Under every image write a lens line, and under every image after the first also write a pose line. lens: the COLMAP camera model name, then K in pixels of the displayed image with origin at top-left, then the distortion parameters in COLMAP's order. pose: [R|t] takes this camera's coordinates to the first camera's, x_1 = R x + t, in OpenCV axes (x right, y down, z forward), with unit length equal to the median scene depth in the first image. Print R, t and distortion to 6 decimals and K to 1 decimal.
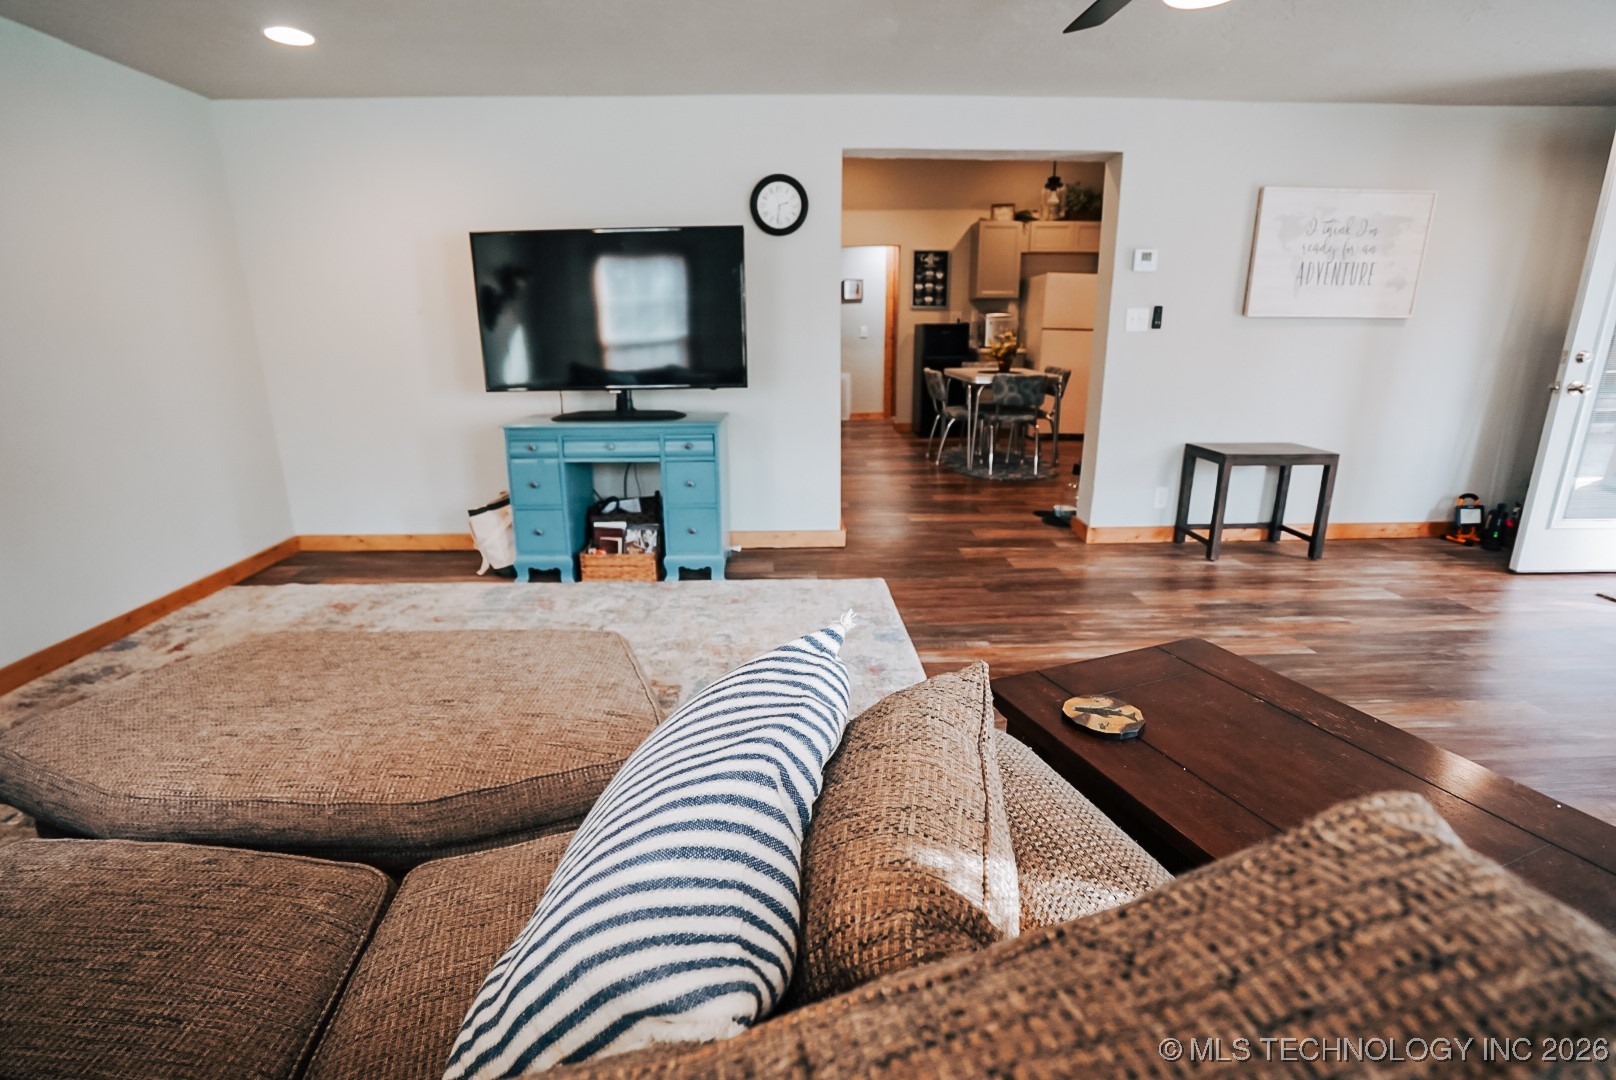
lens RADIAL K [[743.6, 0, 799.0], [0, 743.6, 532.0], [0, 0, 1]] dist [-0.055479, 0.021200]
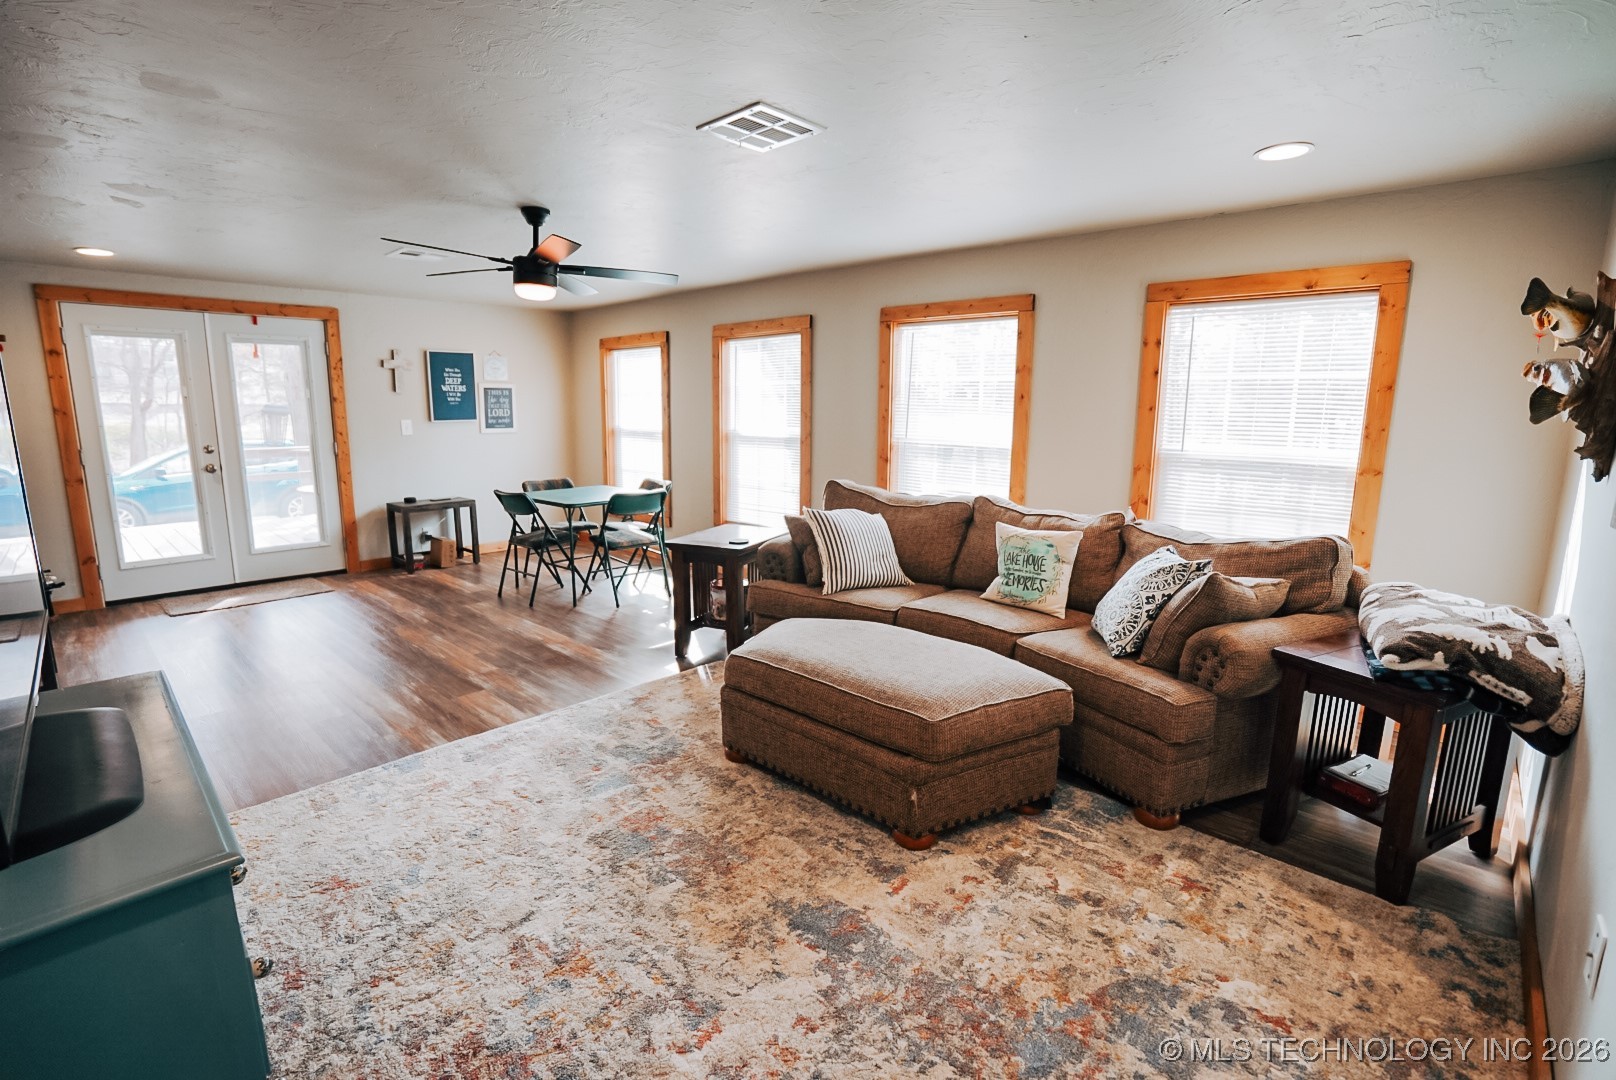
lens RADIAL K [[745.7, 0, 801.5], [0, 745.7, 533.8], [0, 0, 1]] dist [-0.059700, 0.020372]
pose [[-0.710677, -0.114905, 0.694071, -0.680896], [0.190814, 0.918107, 0.347374, -0.289667], [-0.677147, 0.379310, -0.630552, 0.880833]]
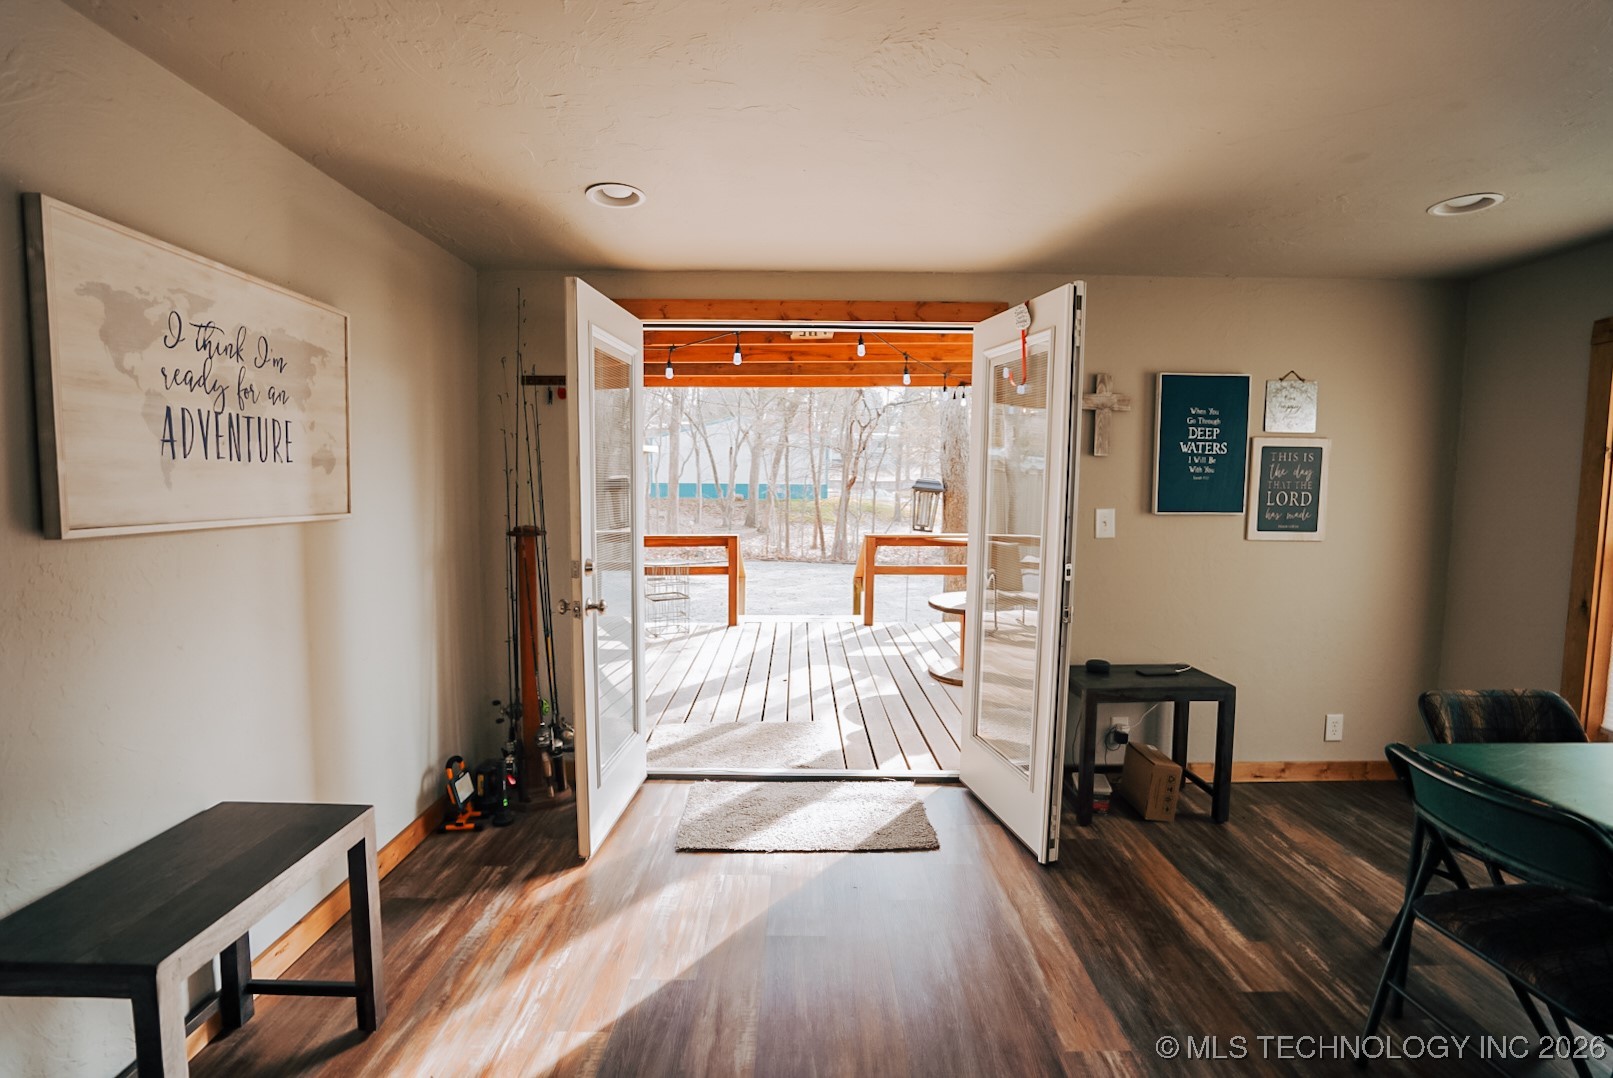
lens RADIAL K [[742.3, 0, 806.5], [0, 742.3, 539.0], [0, 0, 1]] dist [-0.057502, 0.021746]
pose [[0.027745, -0.066594, 0.997394, 0.282518], [0.262099, 0.963354, 0.057030, -0.226553], [-0.964642, 0.259834, 0.044183, 0.648176]]
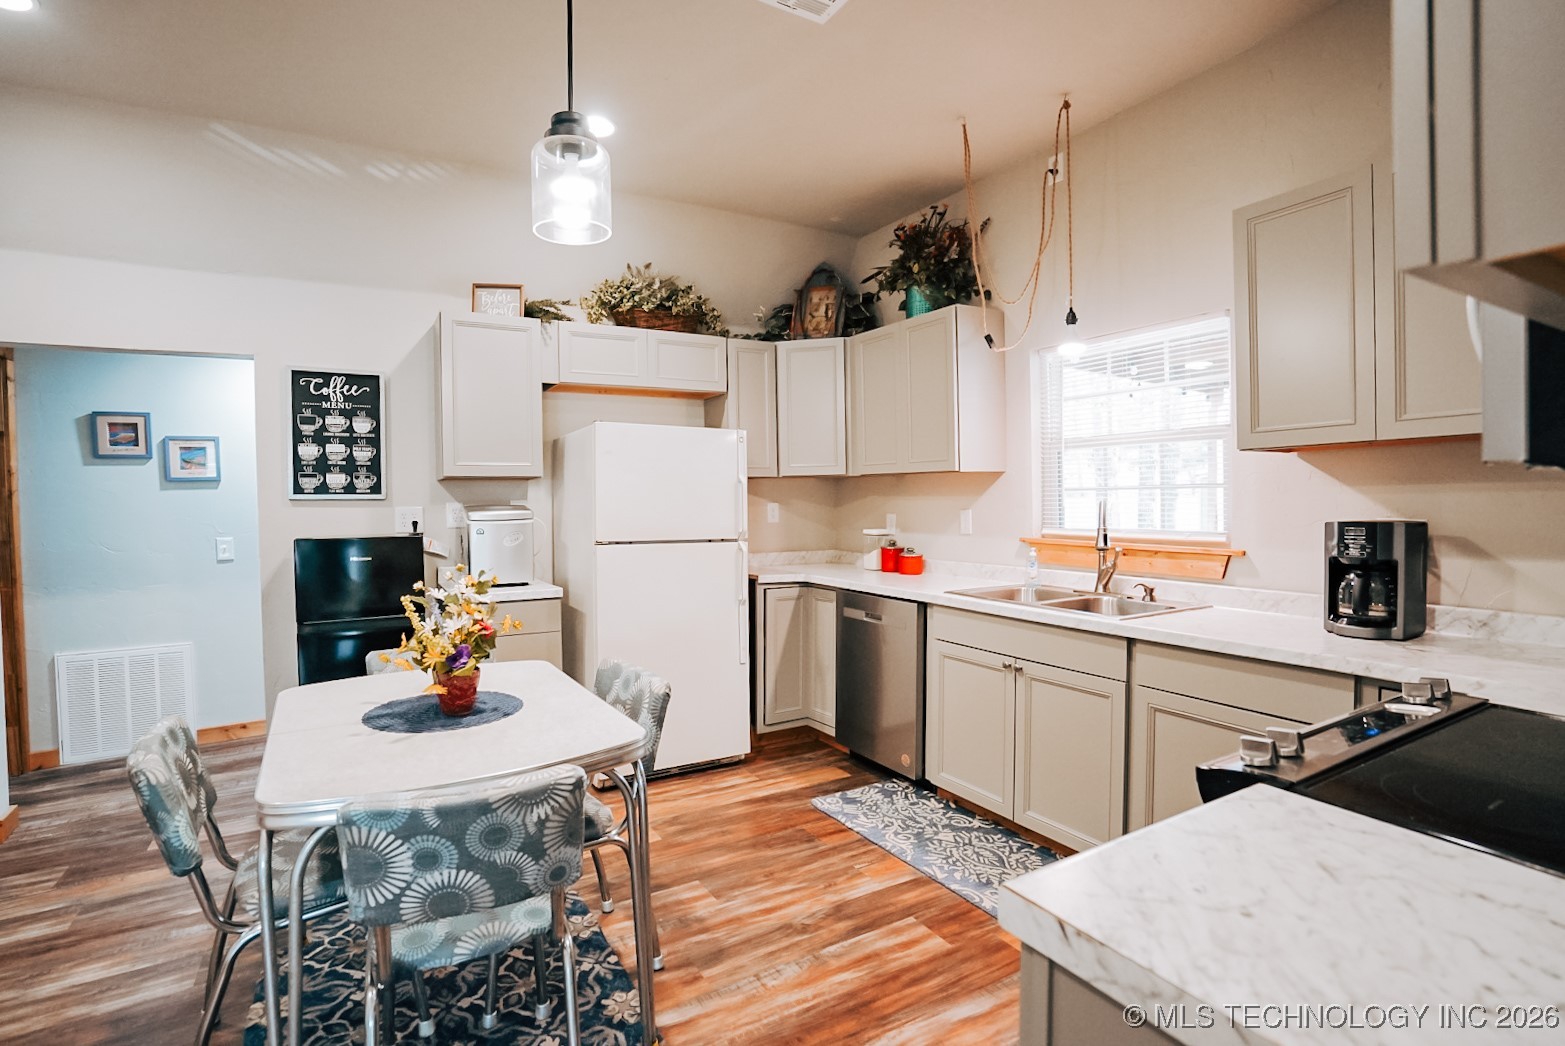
lens RADIAL K [[748.9, 0, 777.3], [0, 748.9, 519.3], [0, 0, 1]] dist [-0.057711, 0.024040]
pose [[0.879974, -0.018623, 0.474657, 0.423822], [0.137323, 0.966540, -0.216662, -0.352937], [-0.454740, 0.255838, 0.853088, 1.123148]]
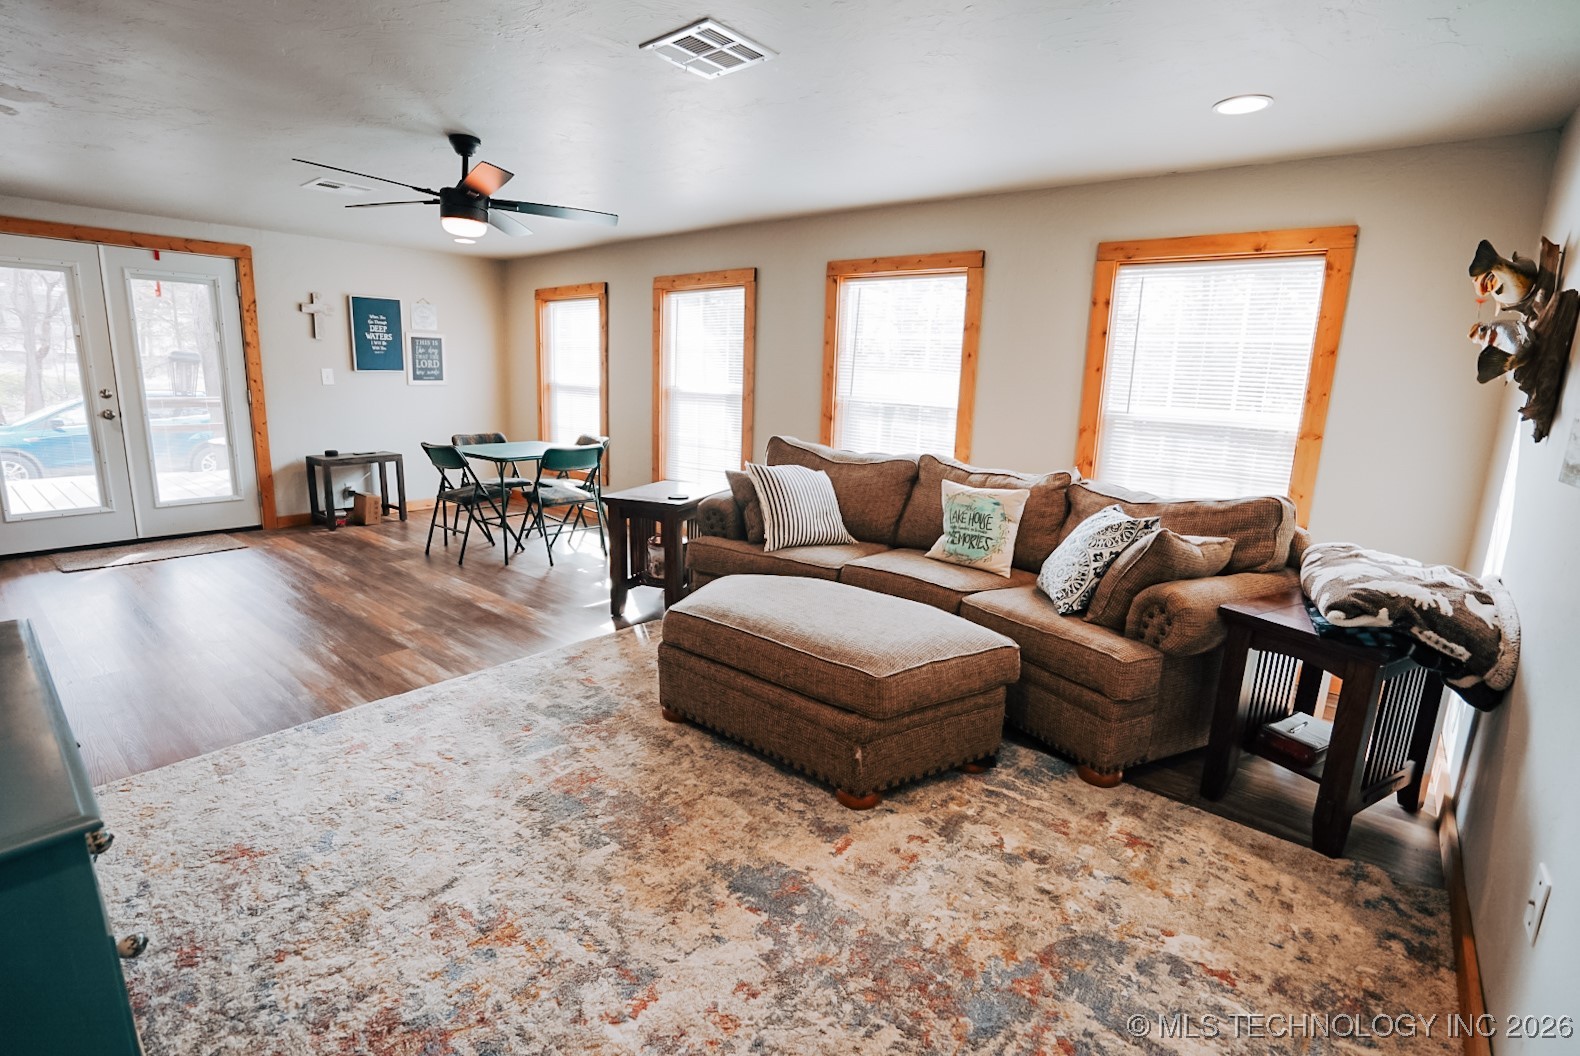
lens RADIAL K [[744.7, 0, 788.1], [0, 744.7, 526.0], [0, 0, 1]] dist [-0.062135, 0.023790]
pose [[-0.751884, -0.146975, 0.642704, -0.660370], [0.154764, 0.908250, 0.388754, -0.267286], [-0.640873, 0.391766, -0.660152, 0.871486]]
